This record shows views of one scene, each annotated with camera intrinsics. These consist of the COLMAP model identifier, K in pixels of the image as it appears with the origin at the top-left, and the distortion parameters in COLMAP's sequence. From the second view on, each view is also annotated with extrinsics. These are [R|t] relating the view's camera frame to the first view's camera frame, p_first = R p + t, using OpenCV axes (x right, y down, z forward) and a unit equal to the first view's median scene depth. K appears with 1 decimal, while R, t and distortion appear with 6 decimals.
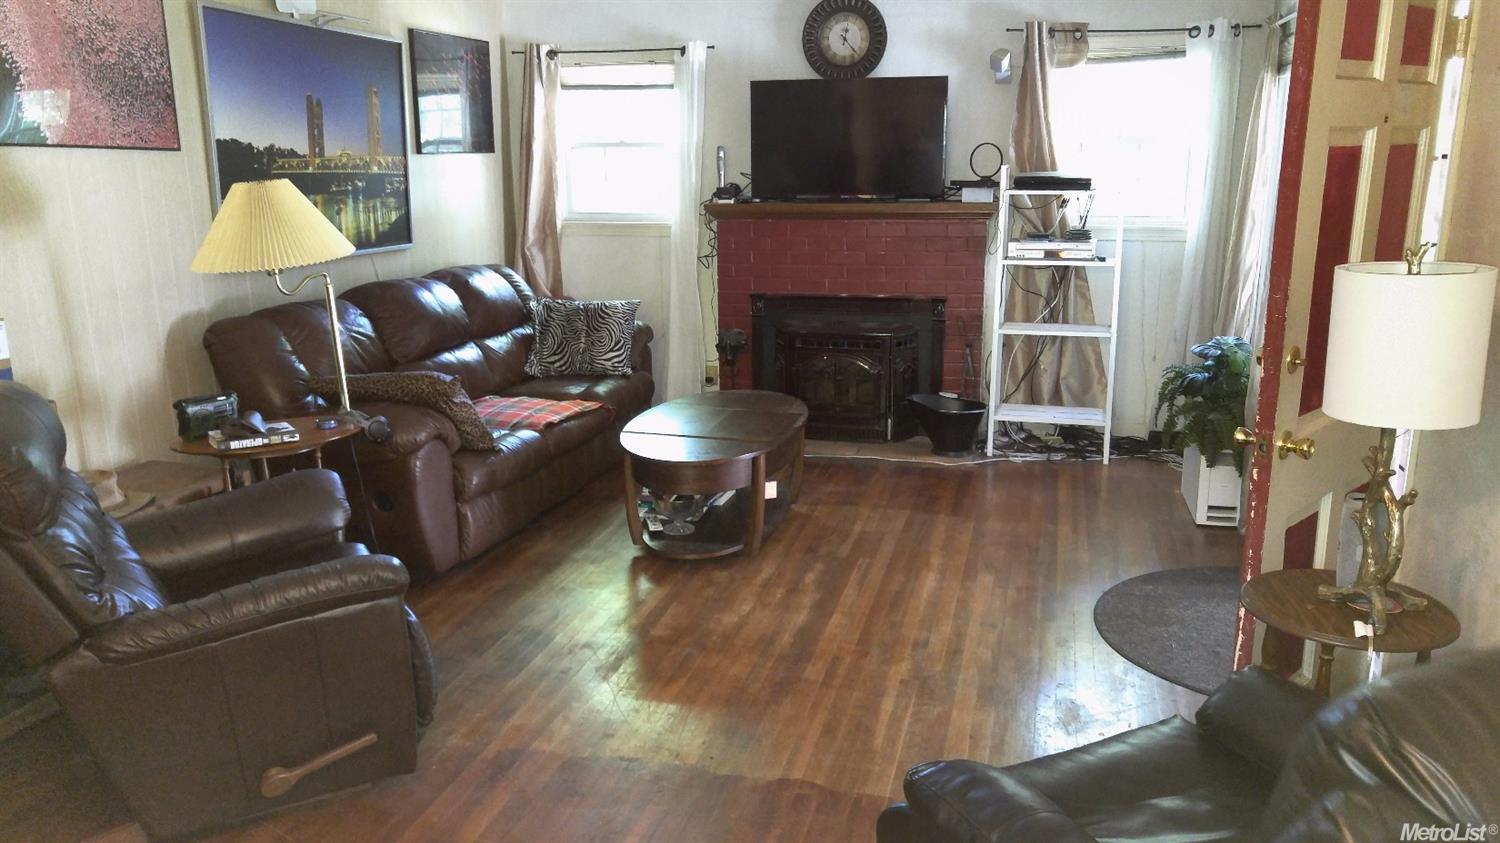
lens RADIAL K [[1115.3, 0, 738.8], [0, 1115.3, 413.0], [0, 0, 1]] dist [-0.004983, 0.040038]
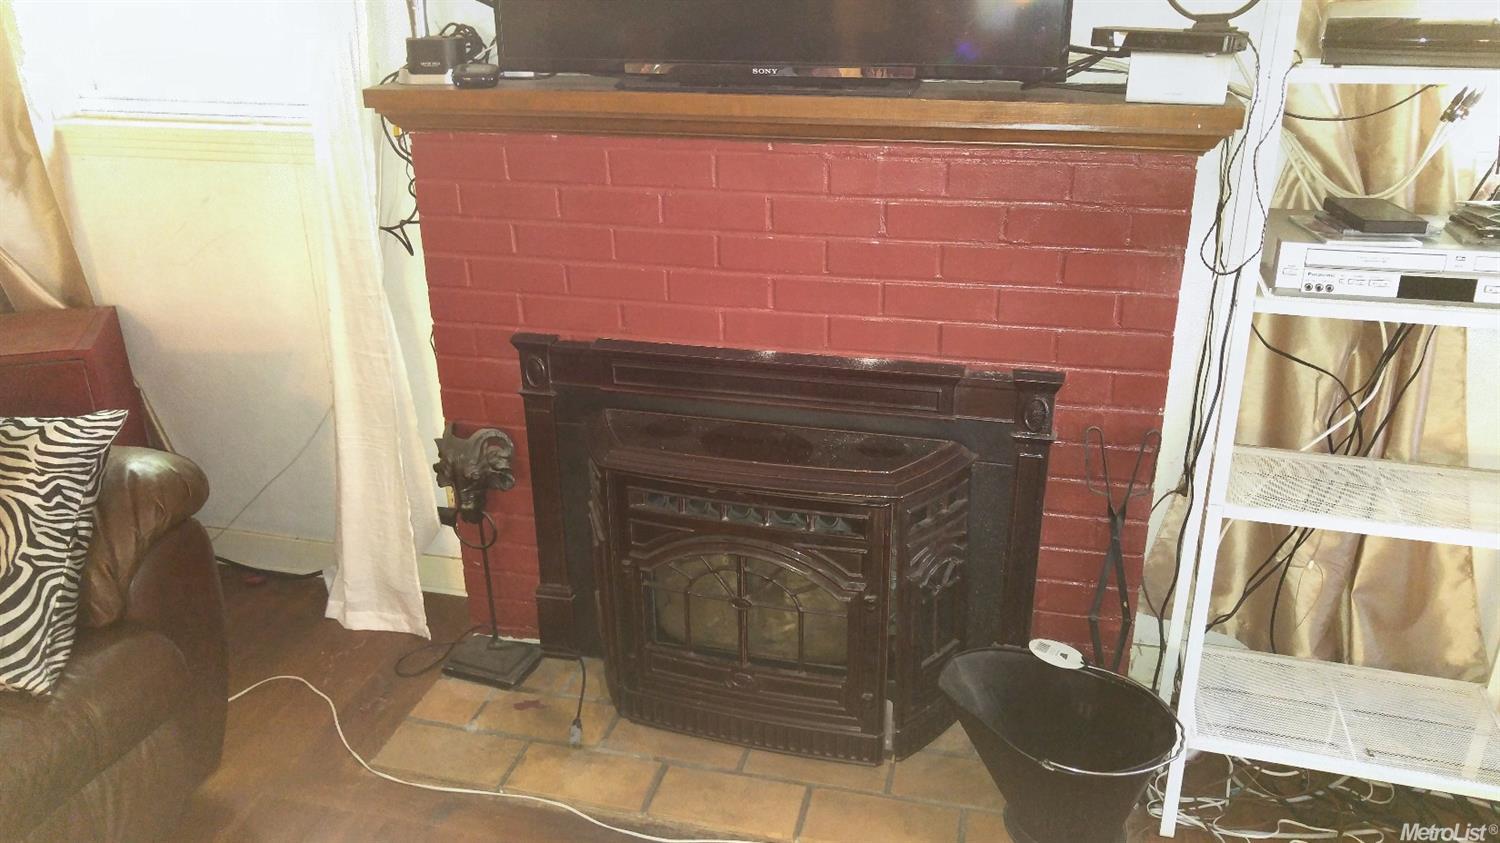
lens RADIAL K [[1145.6, 0, 750.0], [0, 1145.6, 421.5], [0, 0, 1]] dist [-0.011368, -0.003203]
pose [[0.999396, -0.009946, 0.033311, 0.075867], [0.004312, 0.986268, 0.165094, -0.143322], [-0.034495, -0.164851, 0.985715, 0.626767]]
